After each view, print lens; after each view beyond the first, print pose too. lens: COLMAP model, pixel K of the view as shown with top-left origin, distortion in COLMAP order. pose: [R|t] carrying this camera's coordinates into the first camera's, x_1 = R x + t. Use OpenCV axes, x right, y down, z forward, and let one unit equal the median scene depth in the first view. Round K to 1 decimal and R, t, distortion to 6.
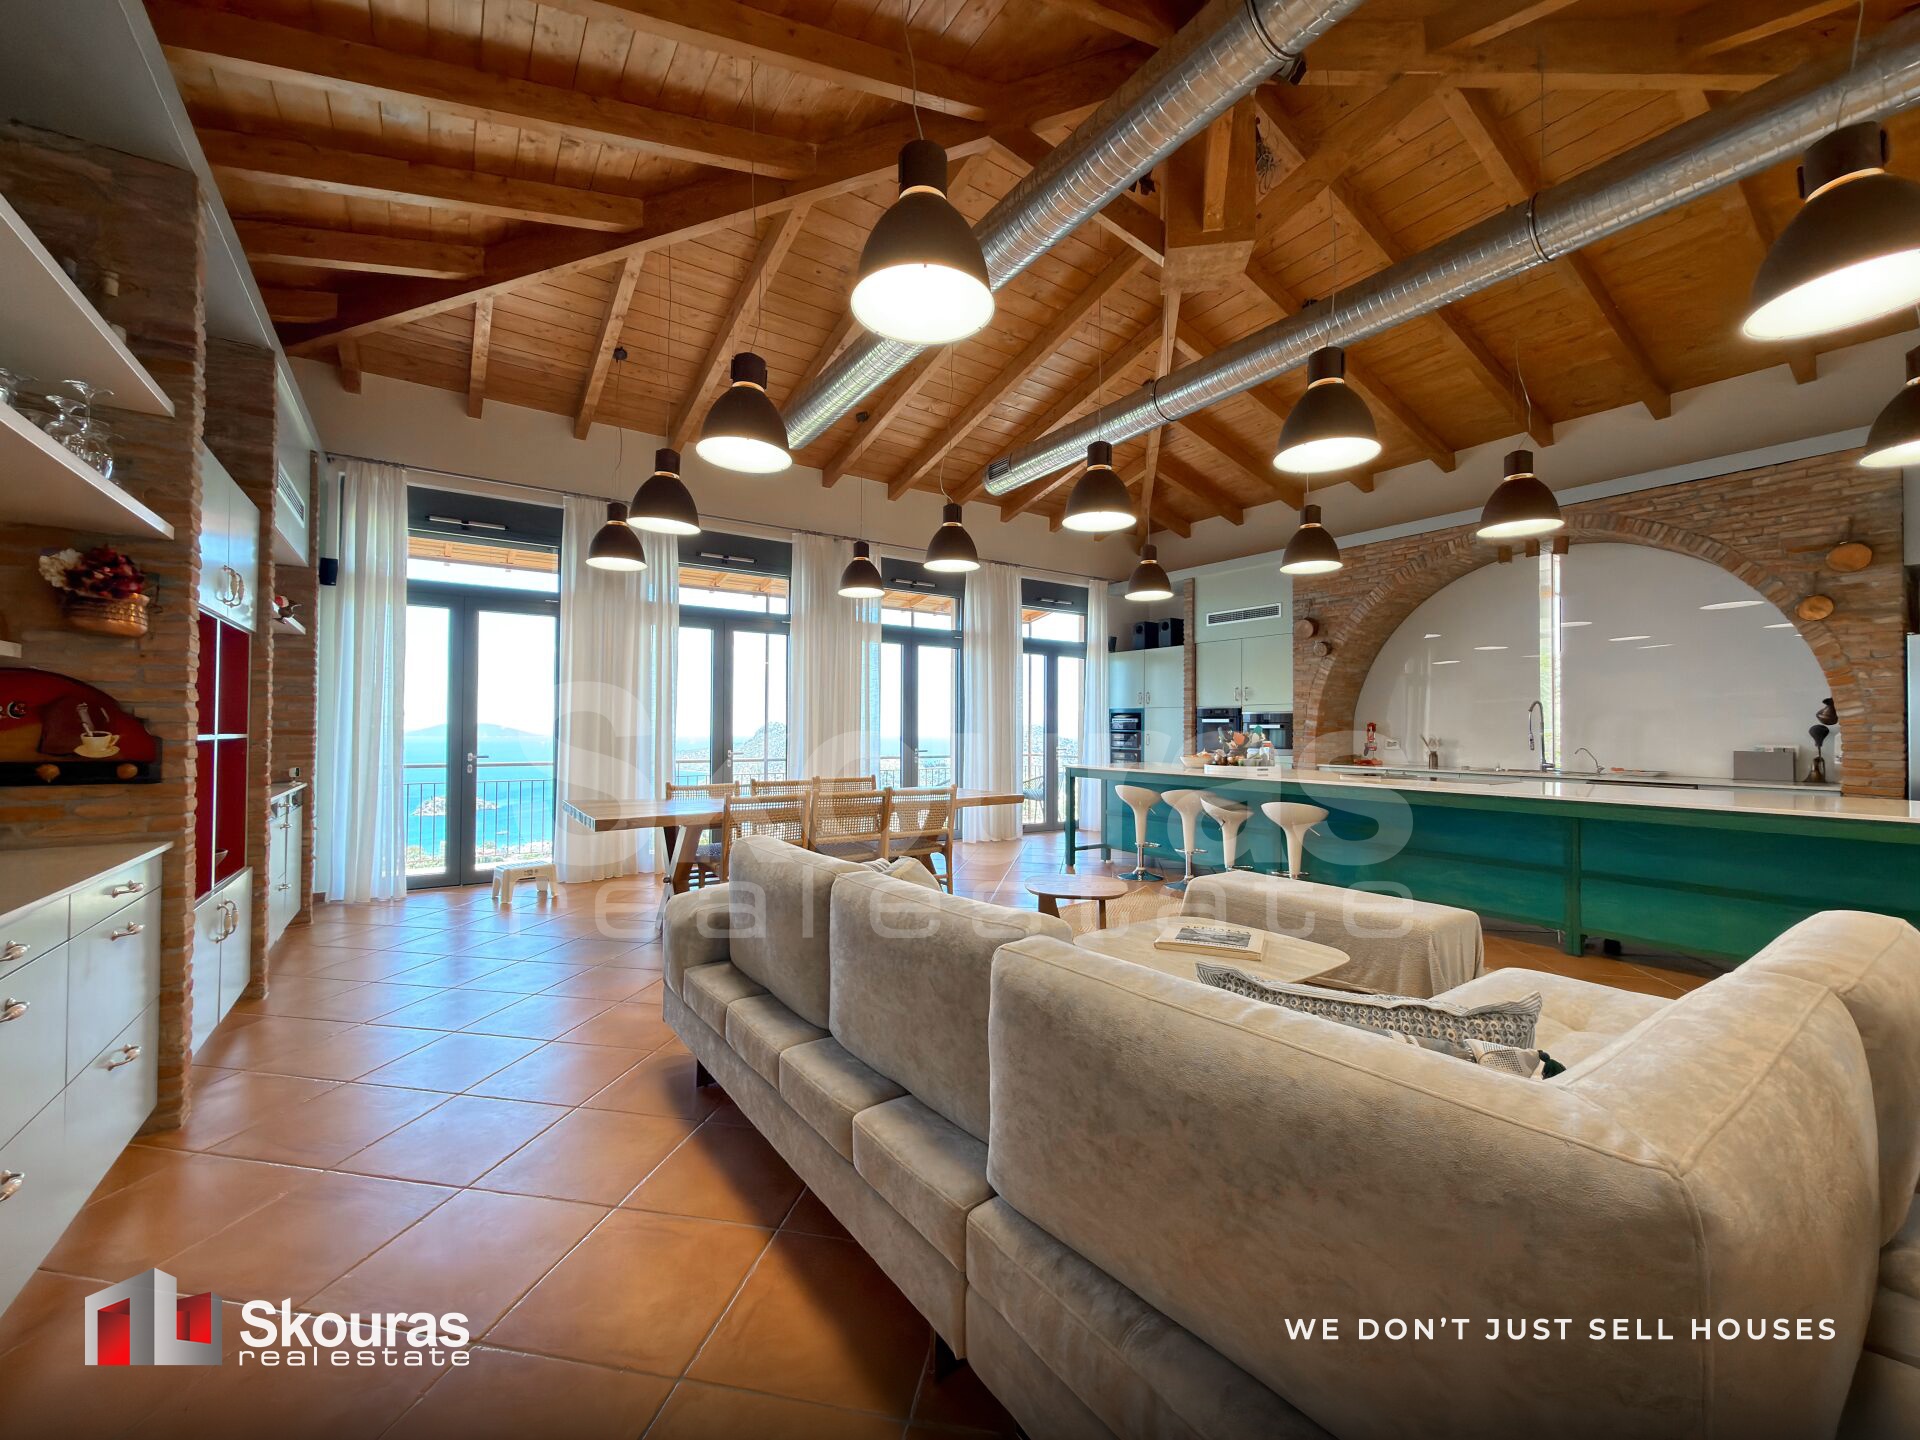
lens RADIAL K [[762.7, 0, 959.5], [0, 762.7, 719.9], [0, 0, 1]] dist [-0.000116, 0.000243]
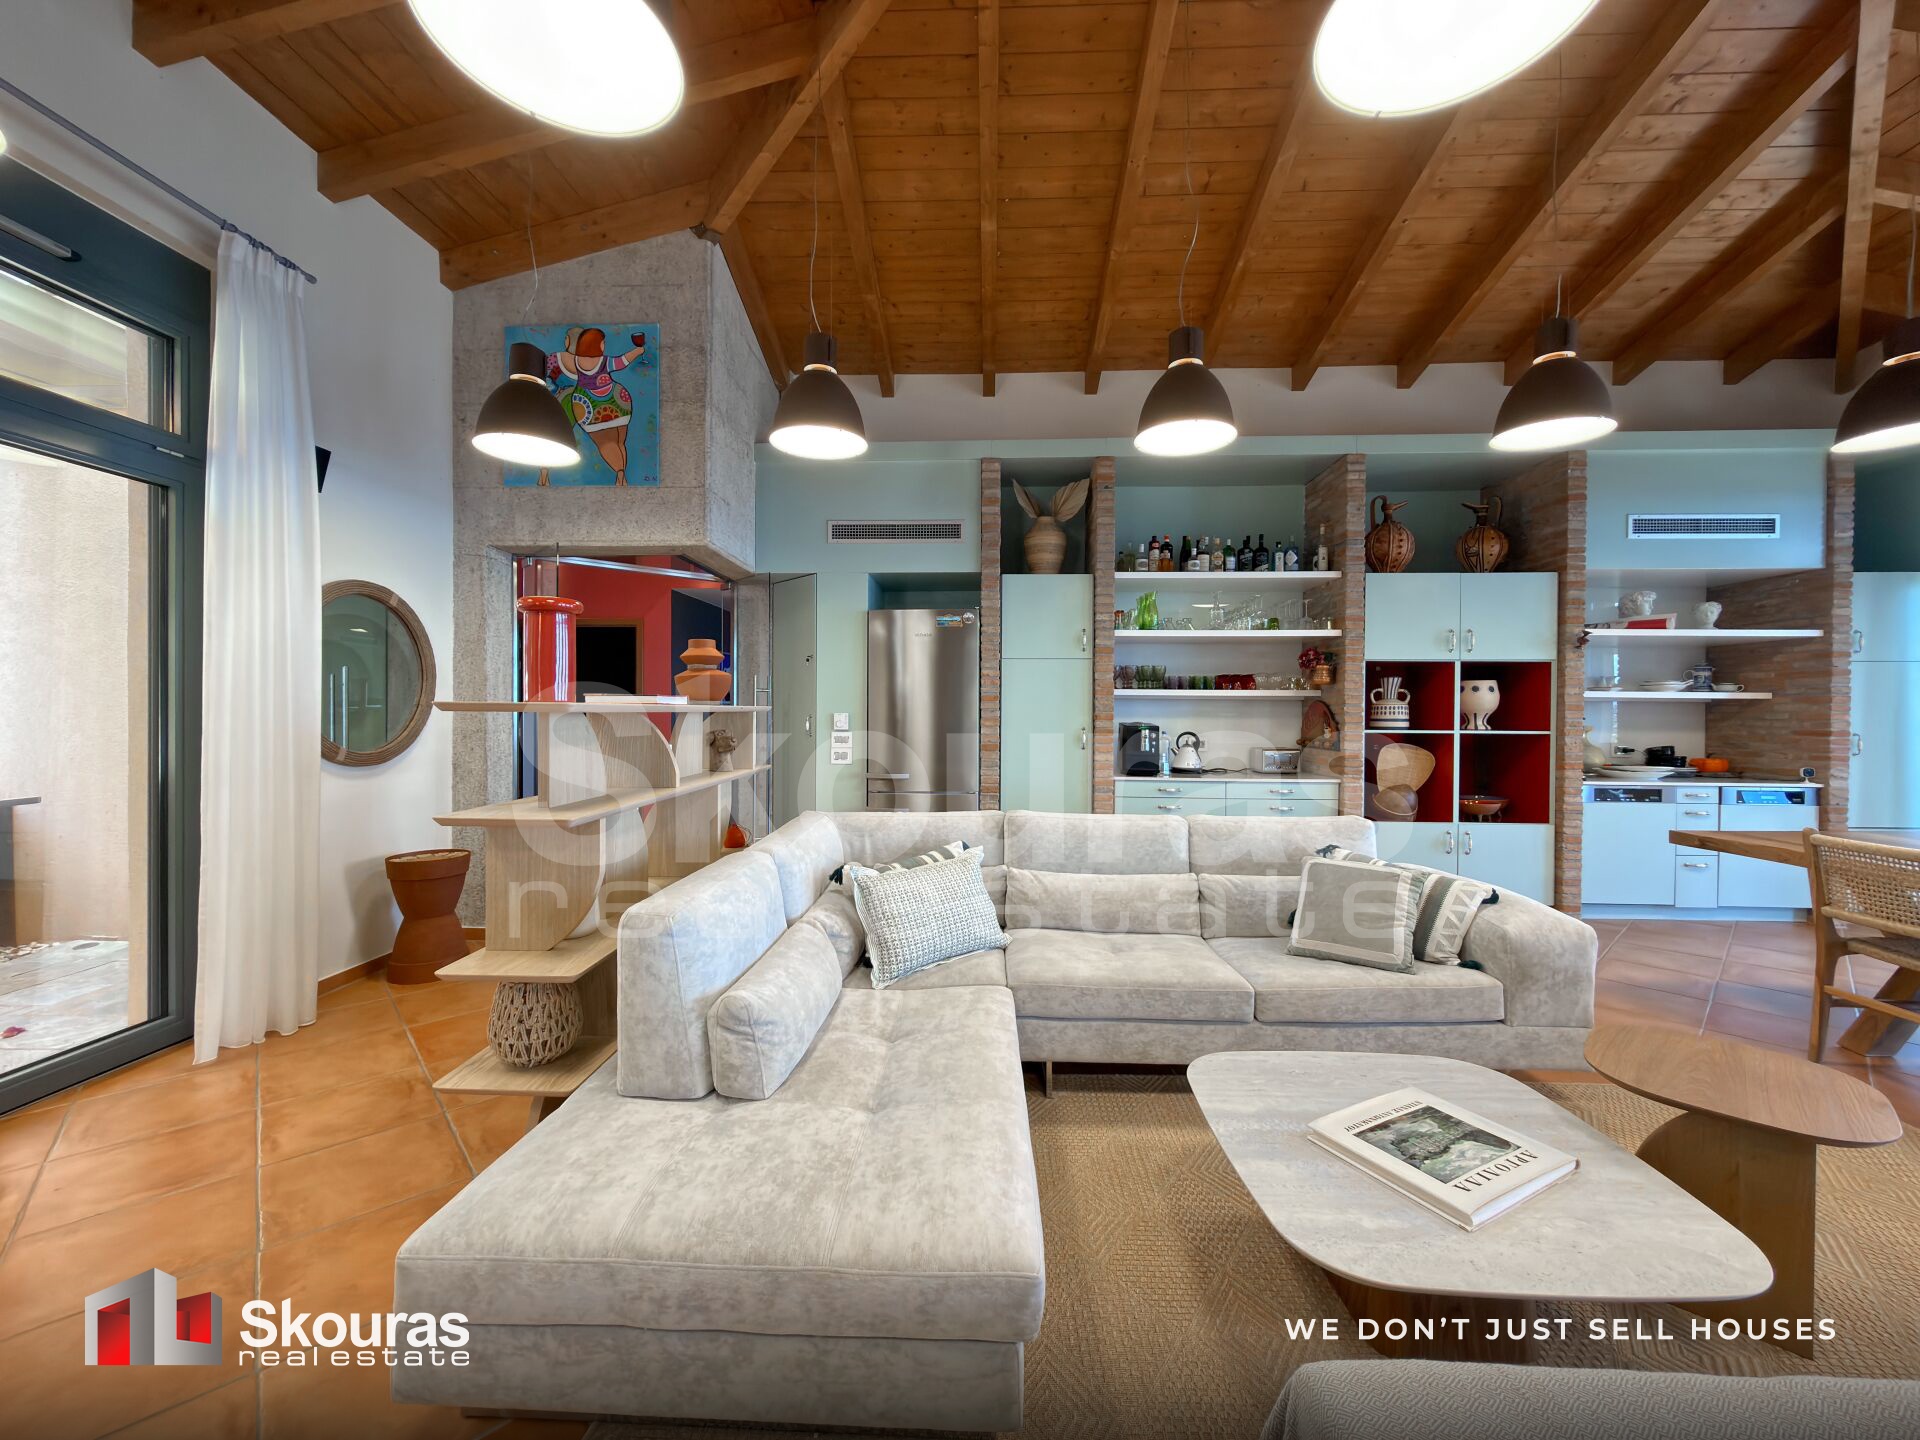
lens RADIAL K [[762.7, 0, 964.0], [0, 762.7, 718.5], [0, 0, 1]] dist [-0.000116, 0.000243]
pose [[-0.611090, -0.002688, -0.791557, 0.397765], [0.001040, 0.999991, -0.004198, -0.000847], [0.791560, -0.003388, -0.611082, 0.456971]]
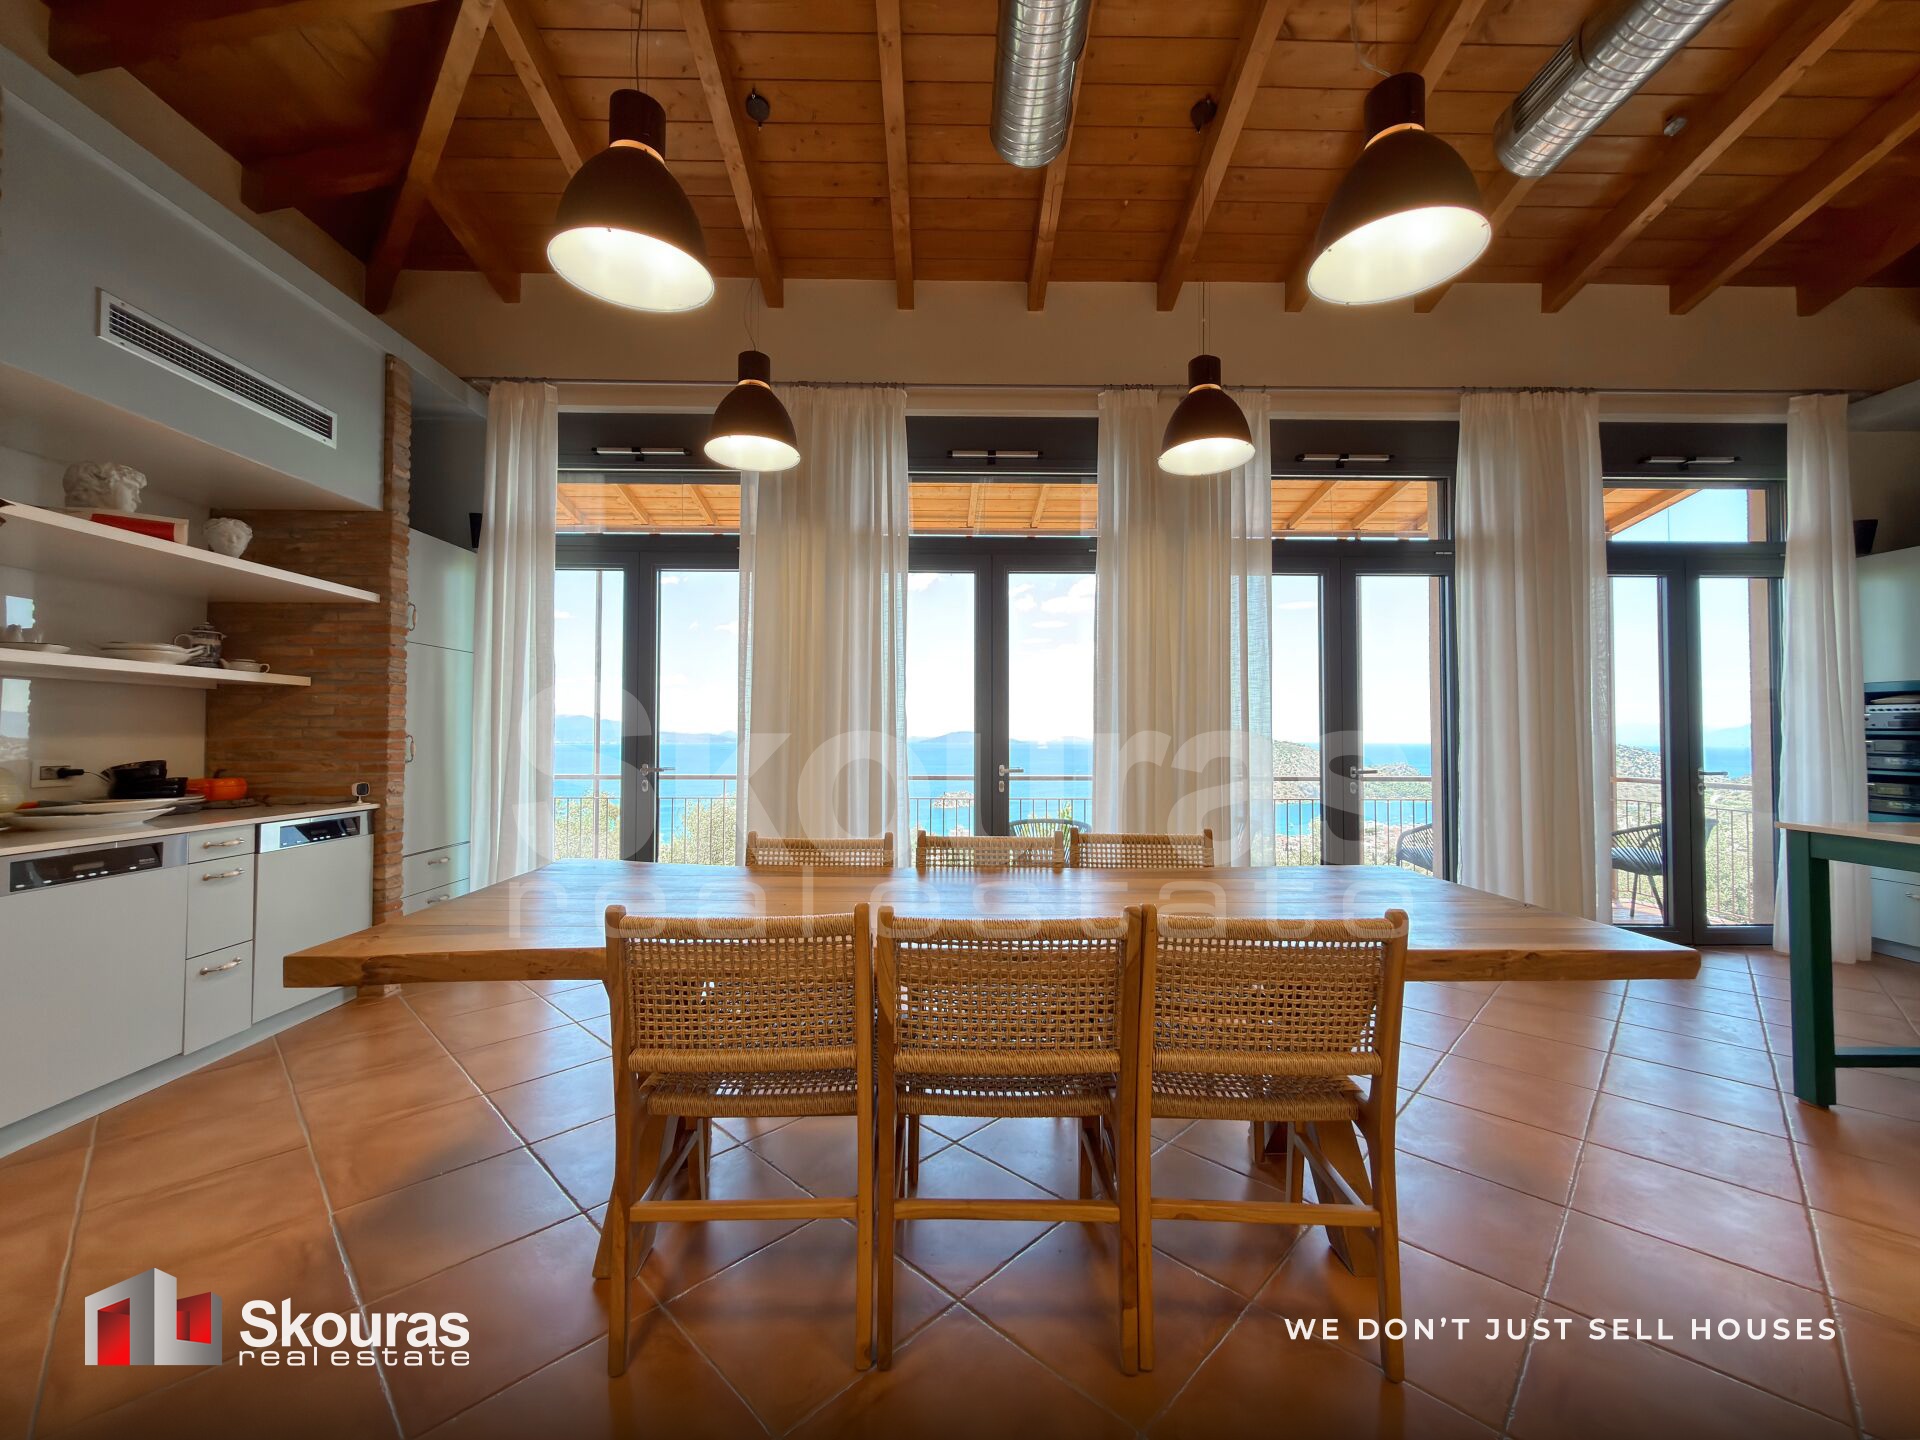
lens RADIAL K [[762.7, 0, 959.8], [0, 762.7, 719.4], [0, 0, 1]] dist [-0.000116, 0.000243]
pose [[0.830155, -0.013097, -0.557380, 0.013611], [0.009064, 0.999909, -0.009996, 0.008298], [0.557460, 0.003246, 0.830198, 0.445213]]
